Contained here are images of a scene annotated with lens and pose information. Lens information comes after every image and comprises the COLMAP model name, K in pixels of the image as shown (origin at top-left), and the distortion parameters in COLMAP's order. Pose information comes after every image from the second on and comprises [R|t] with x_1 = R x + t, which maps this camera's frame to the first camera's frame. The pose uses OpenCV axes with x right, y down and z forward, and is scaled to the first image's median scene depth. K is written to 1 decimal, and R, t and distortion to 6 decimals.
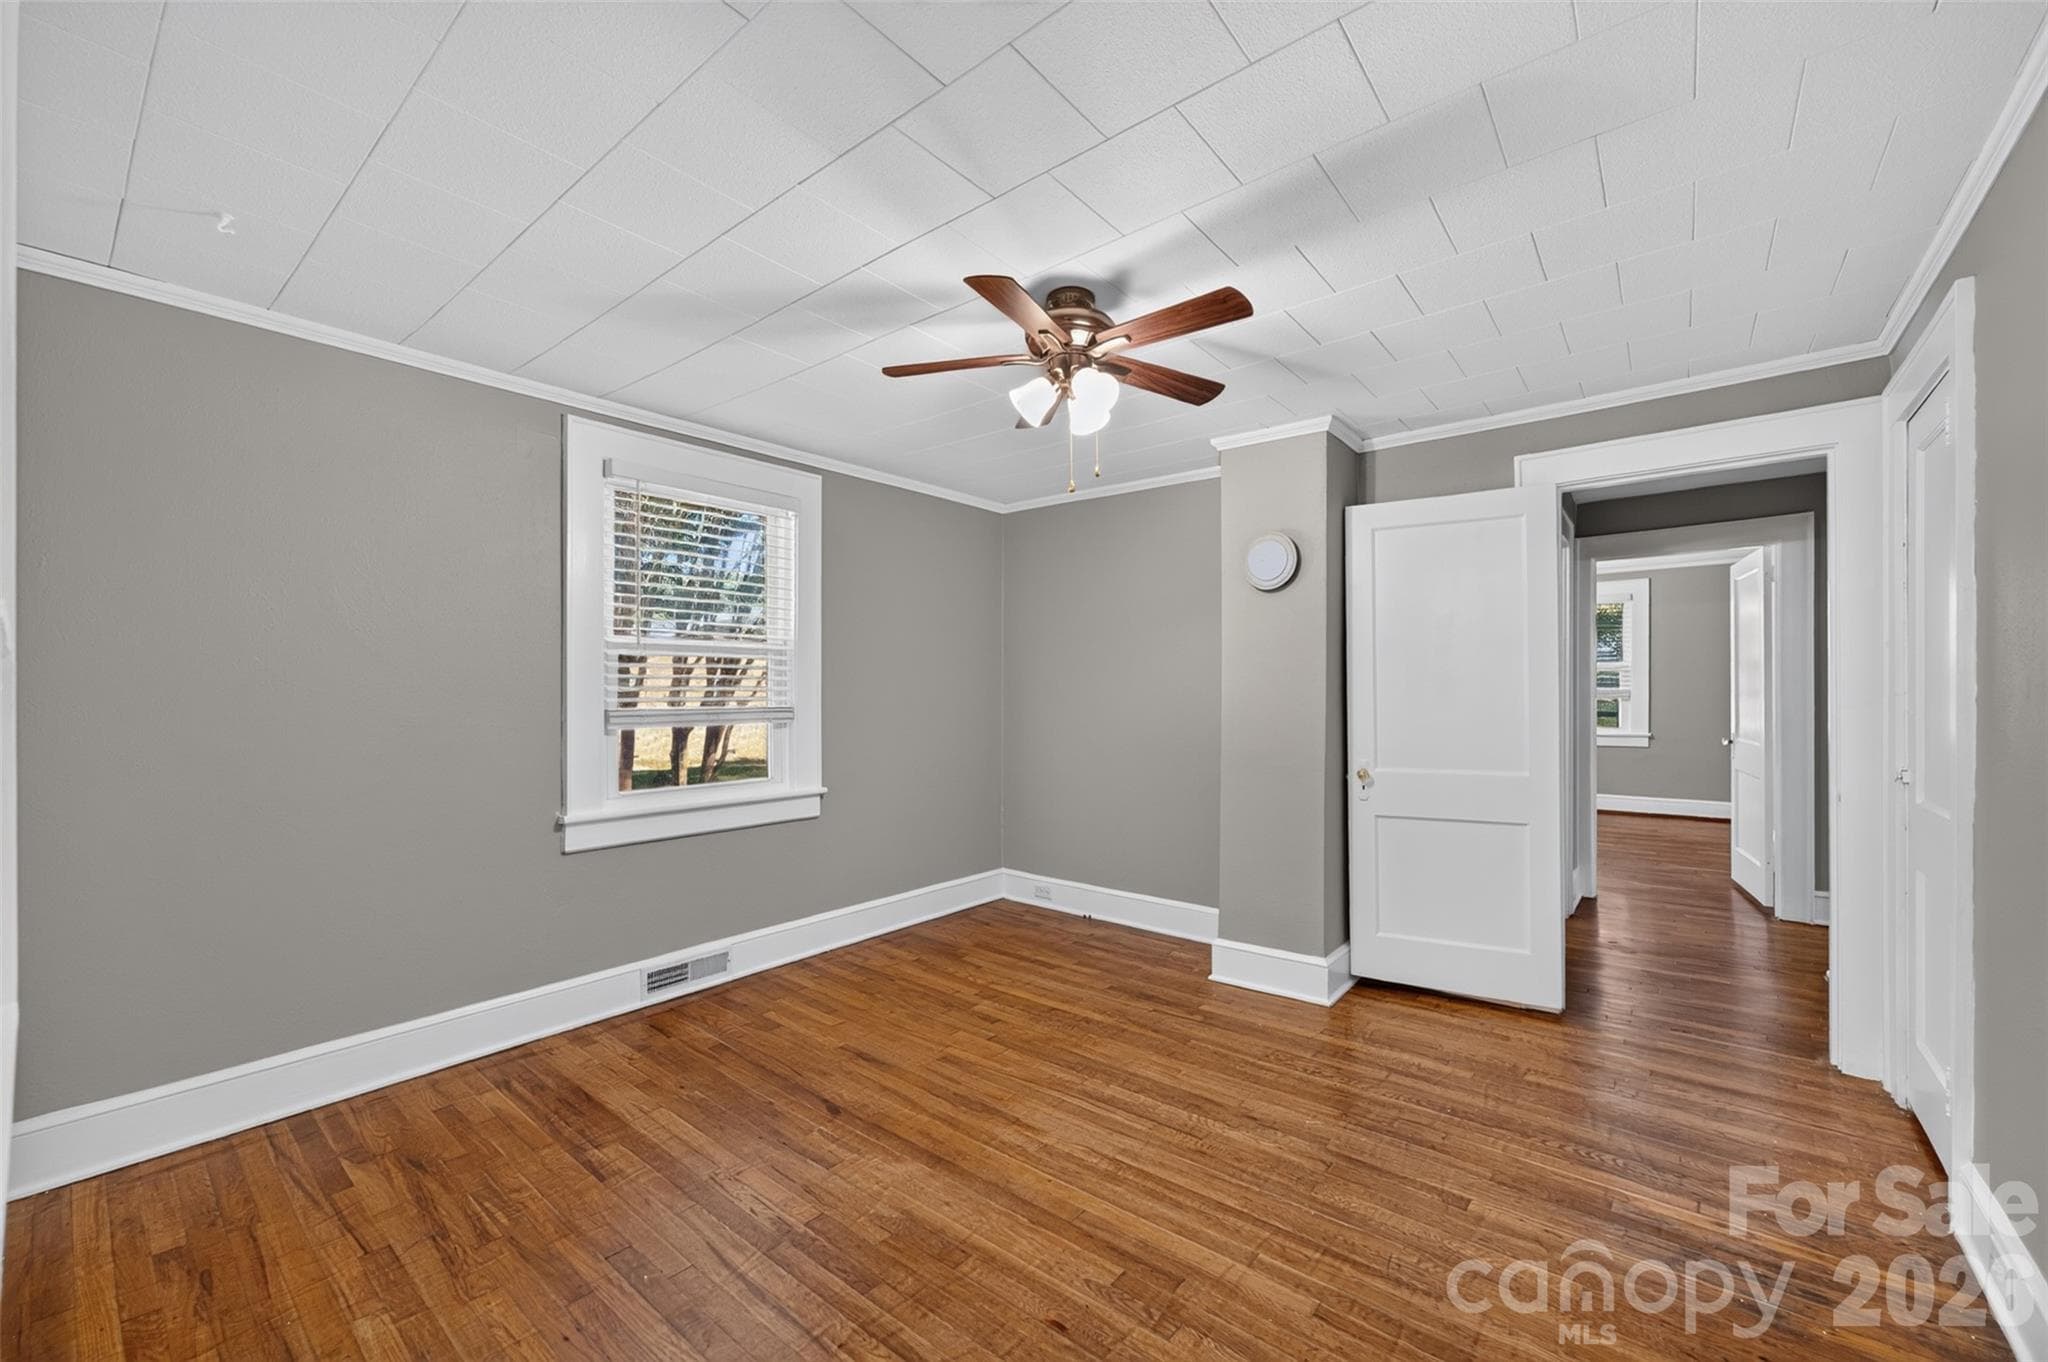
lens RADIAL K [[802.0, 0, 1002.3], [0, 802.0, 690.7], [0, 0, 1]] dist [-0.001248, 0.000100]
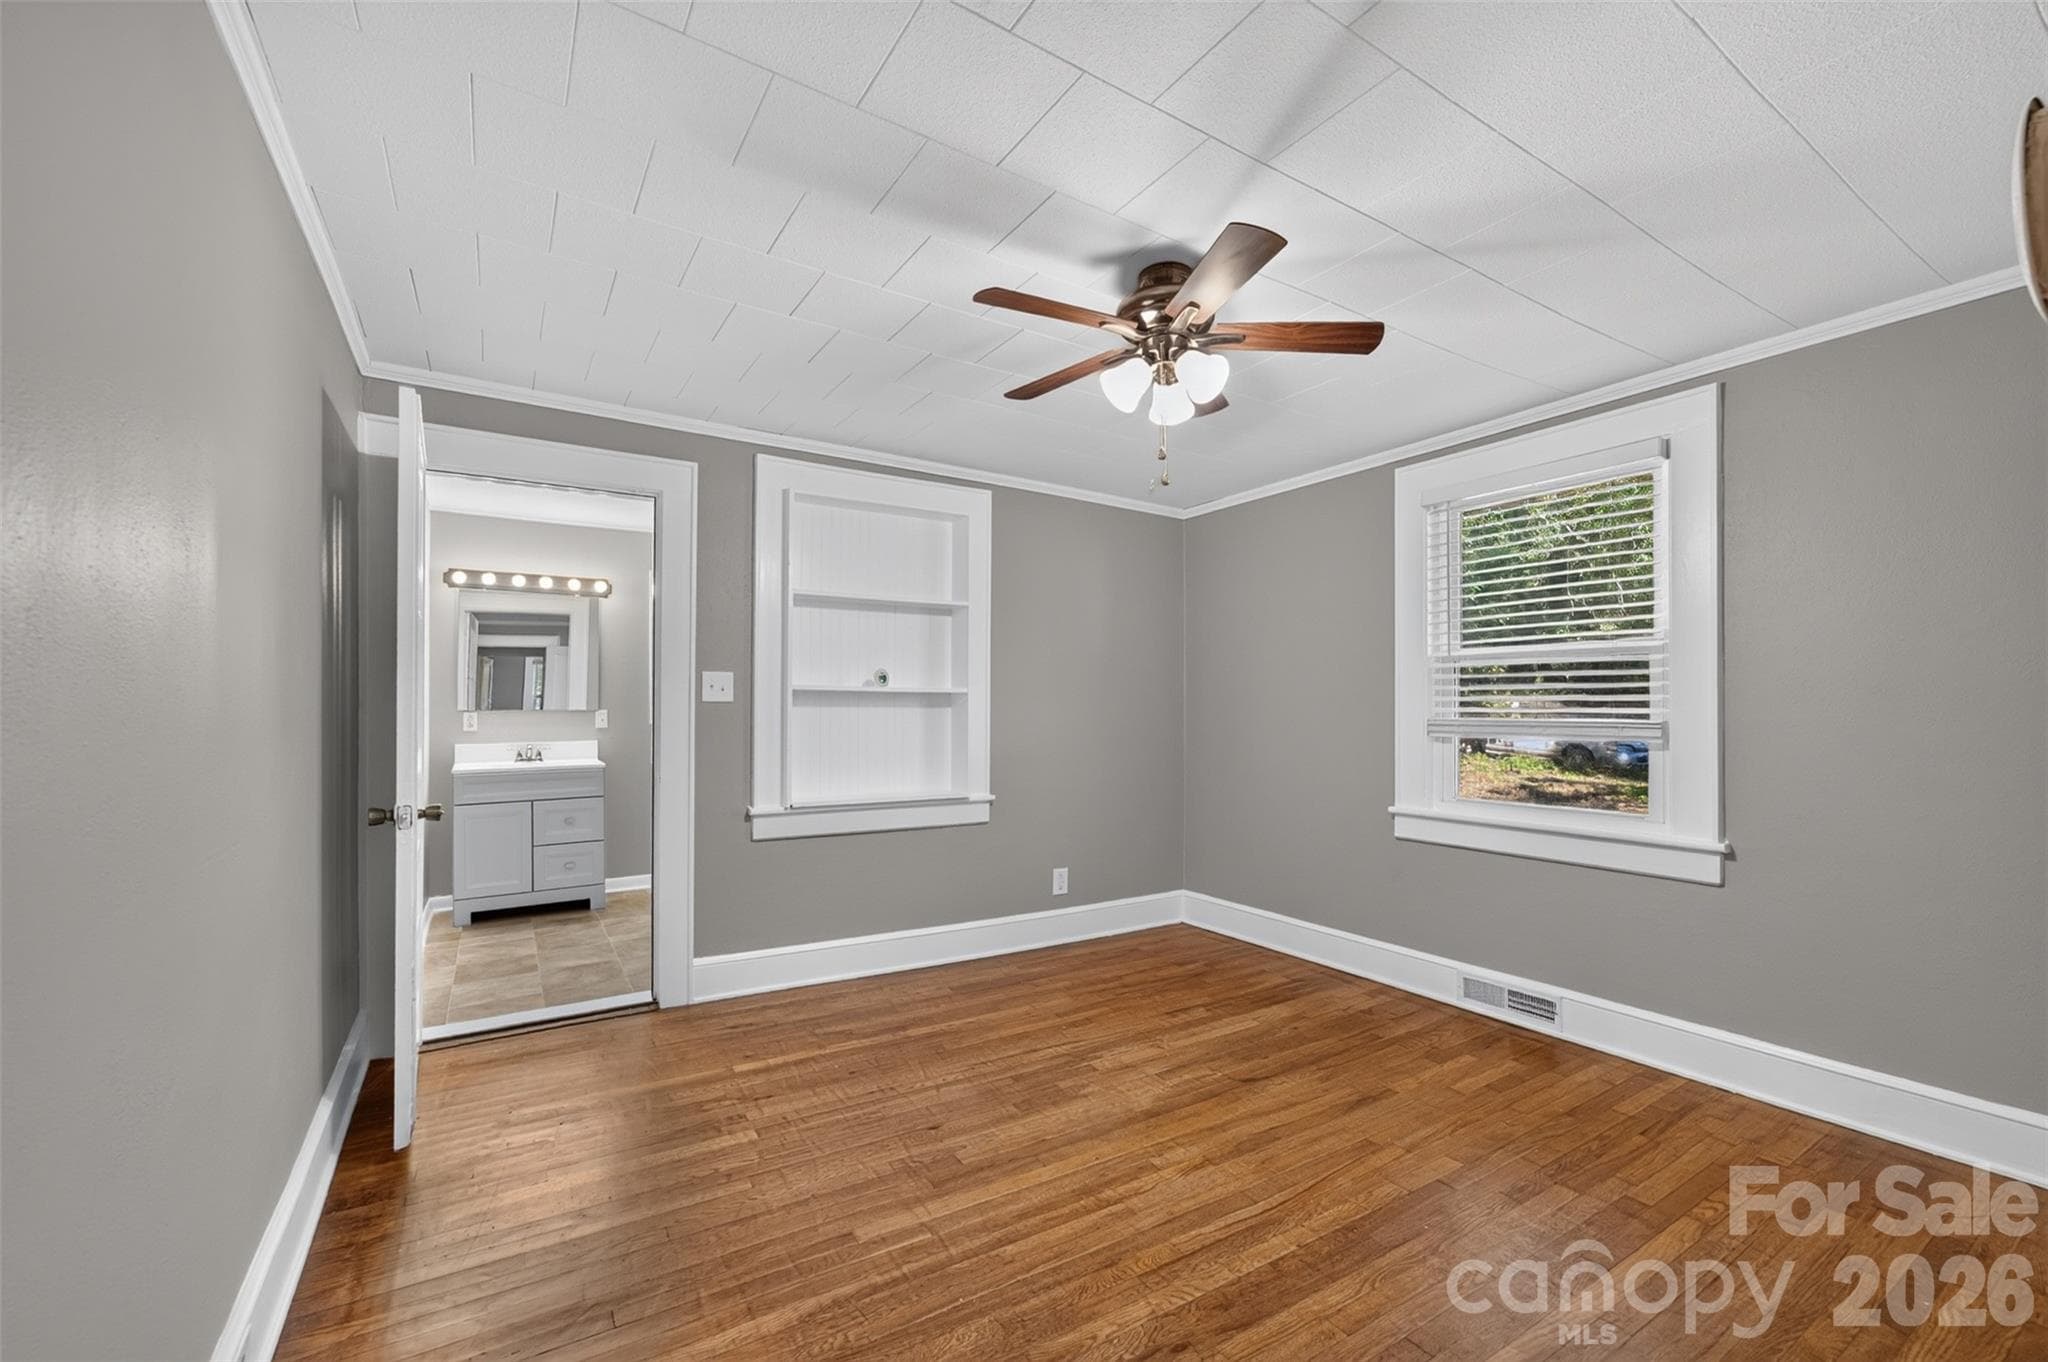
lens RADIAL K [[760.0, 0, 1020.1], [0, 760.0, 703.2], [0, 0, 1]] dist [0.001695, 0.000185]
pose [[-0.257792, 0.000453, -0.966200, 0.954430], [0.004479, 0.999990, -0.000726, 0.000810], [0.966190, -0.004515, -0.257791, 1.040118]]
